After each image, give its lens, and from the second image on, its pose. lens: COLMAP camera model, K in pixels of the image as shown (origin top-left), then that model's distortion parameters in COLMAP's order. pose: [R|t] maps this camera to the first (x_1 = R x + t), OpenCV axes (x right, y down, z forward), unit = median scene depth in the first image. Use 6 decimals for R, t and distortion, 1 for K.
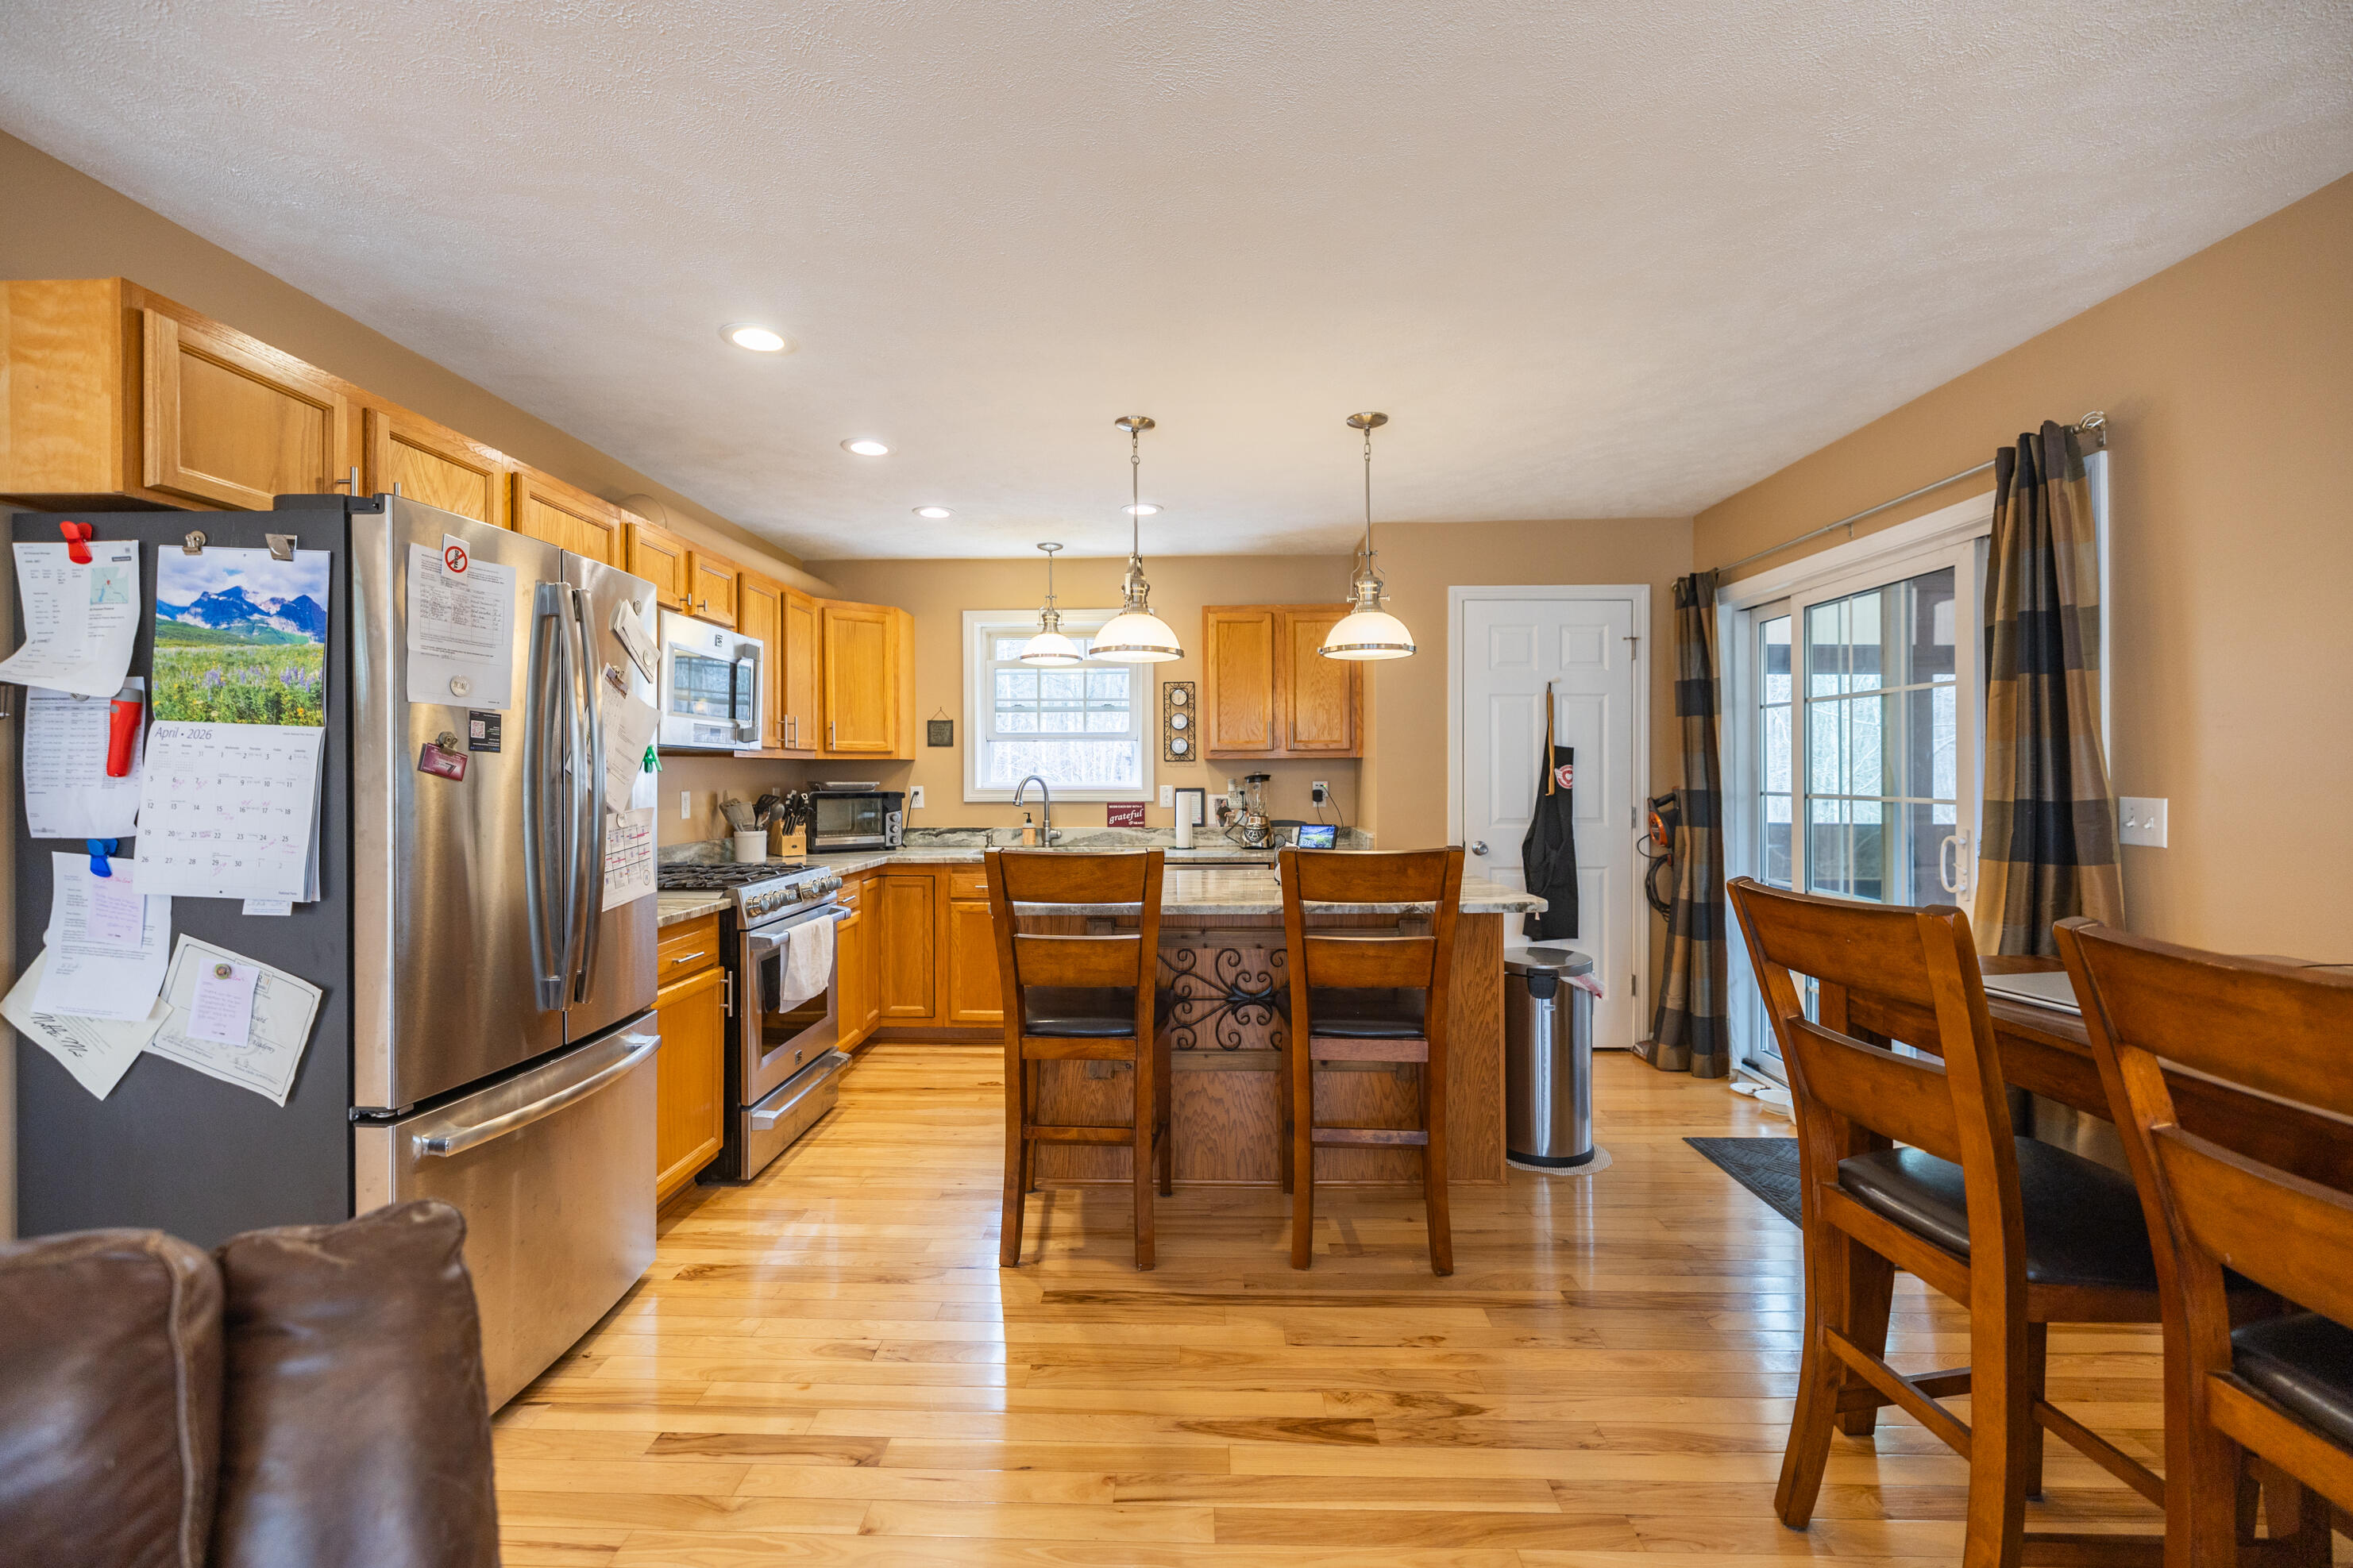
lens RADIAL K [[1032.3, 0, 1178.7], [0, 1032.3, 773.8], [0, 0, 1]] dist [0.000148, 0.000236]
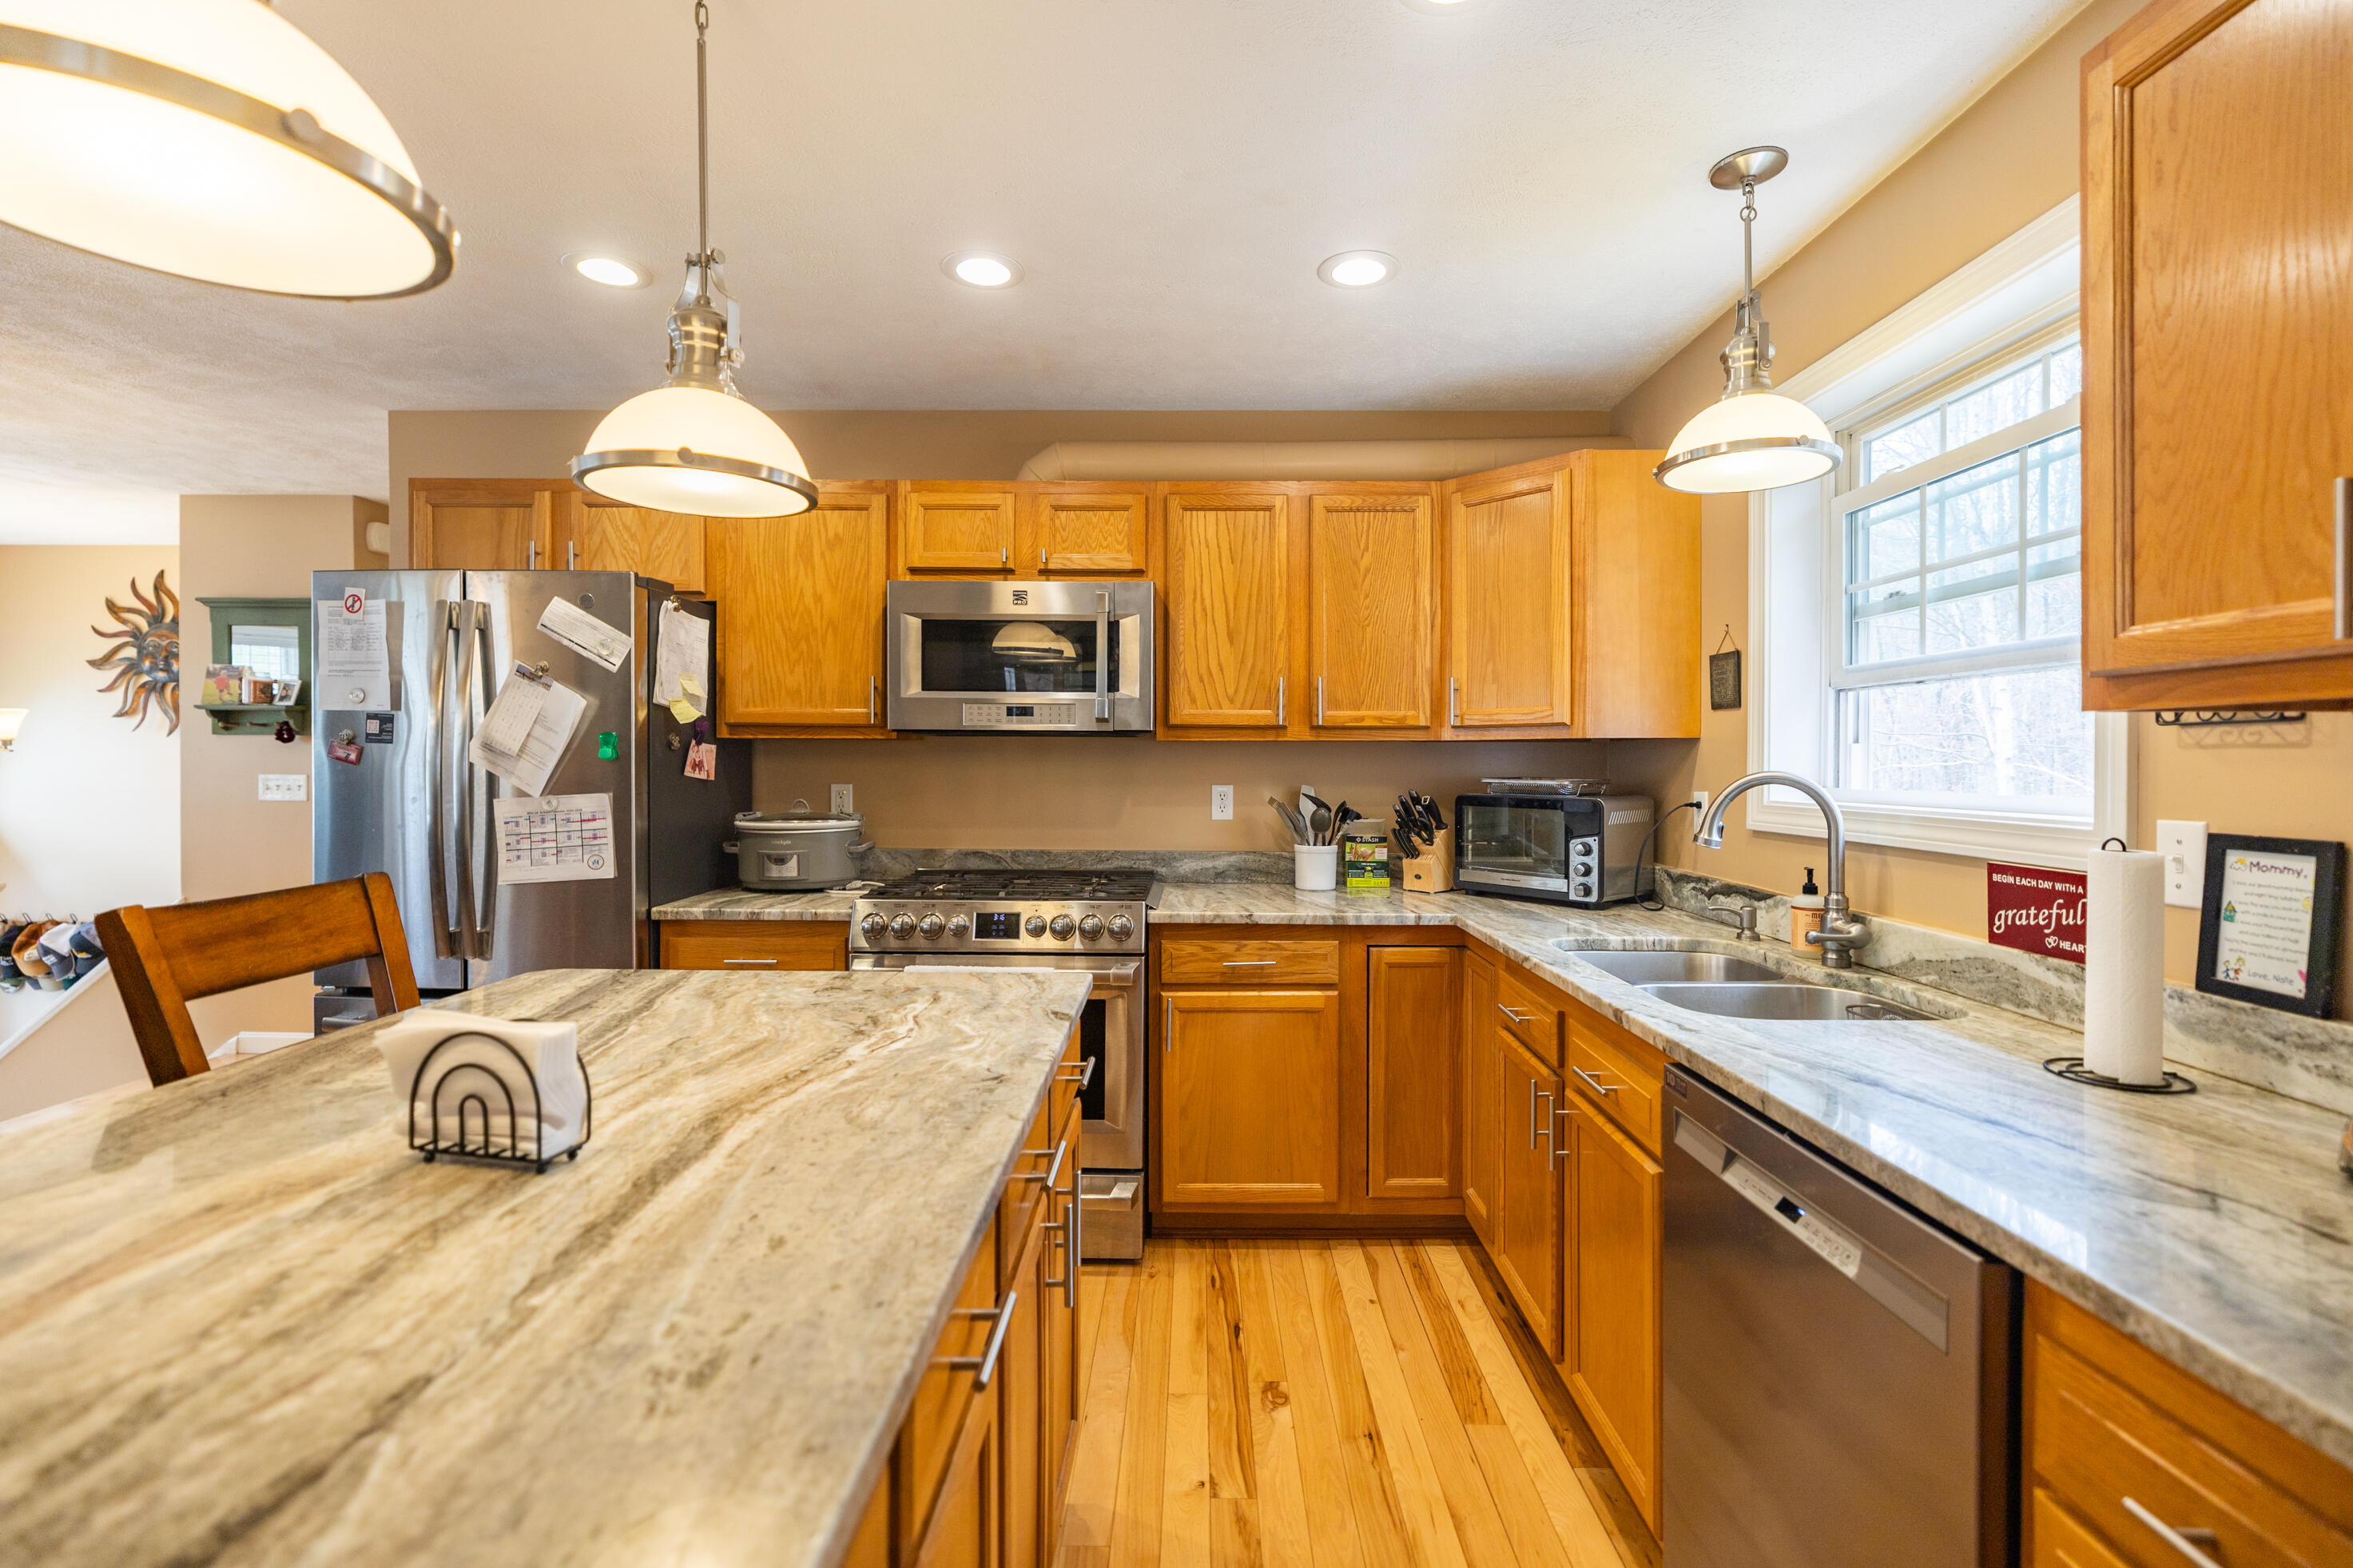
lens RADIAL K [[1032.3, 0, 1175.2], [0, 1032.3, 769.0], [0, 0, 1]] dist [0.000148, 0.000236]
pose [[-0.000202, 0.009814, -0.999952, 0.269905], [-0.005260, 0.999938, 0.009815, -0.002709], [0.999986, 0.005262, -0.000150, 0.836219]]
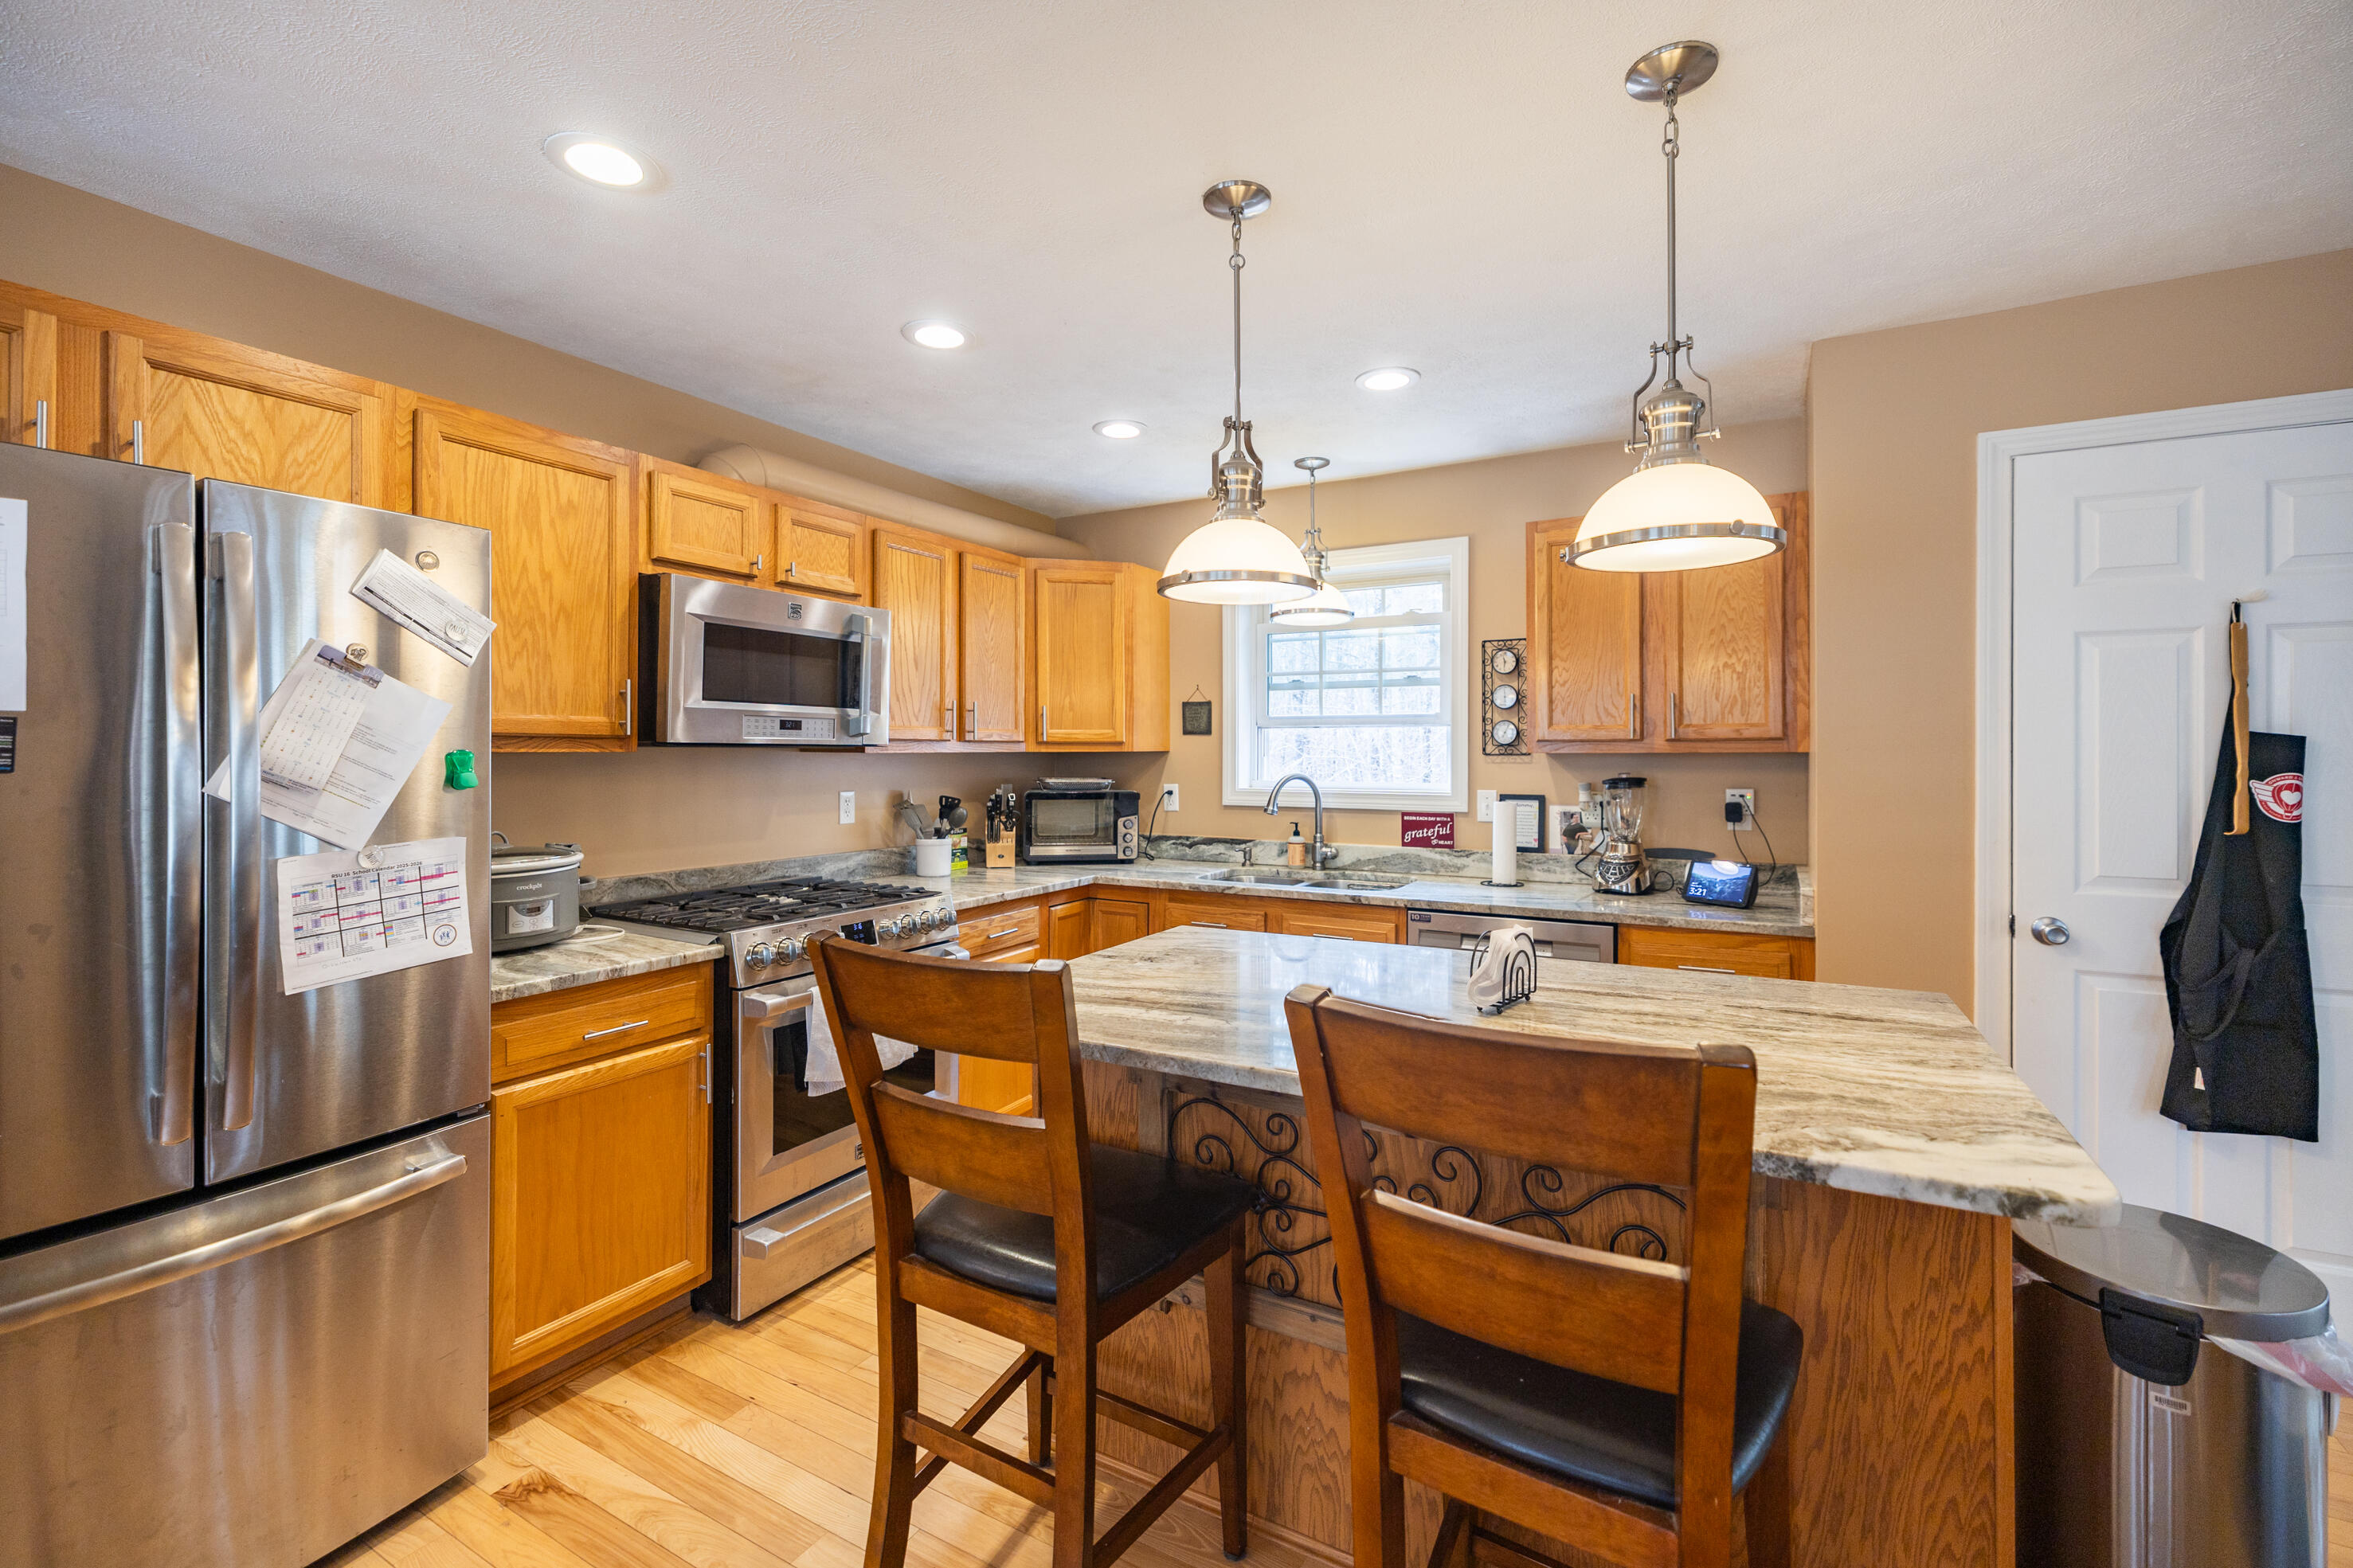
lens RADIAL K [[1032.3, 0, 1166.2], [0, 1032.3, 750.6], [0, 0, 1]] dist [0.000148, 0.000236]
pose [[0.879356, 0.003831, -0.476150, 0.142747], [-0.003977, 0.999992, 0.000702, -0.016343], [0.476149, 0.001276, 0.879364, 0.321787]]
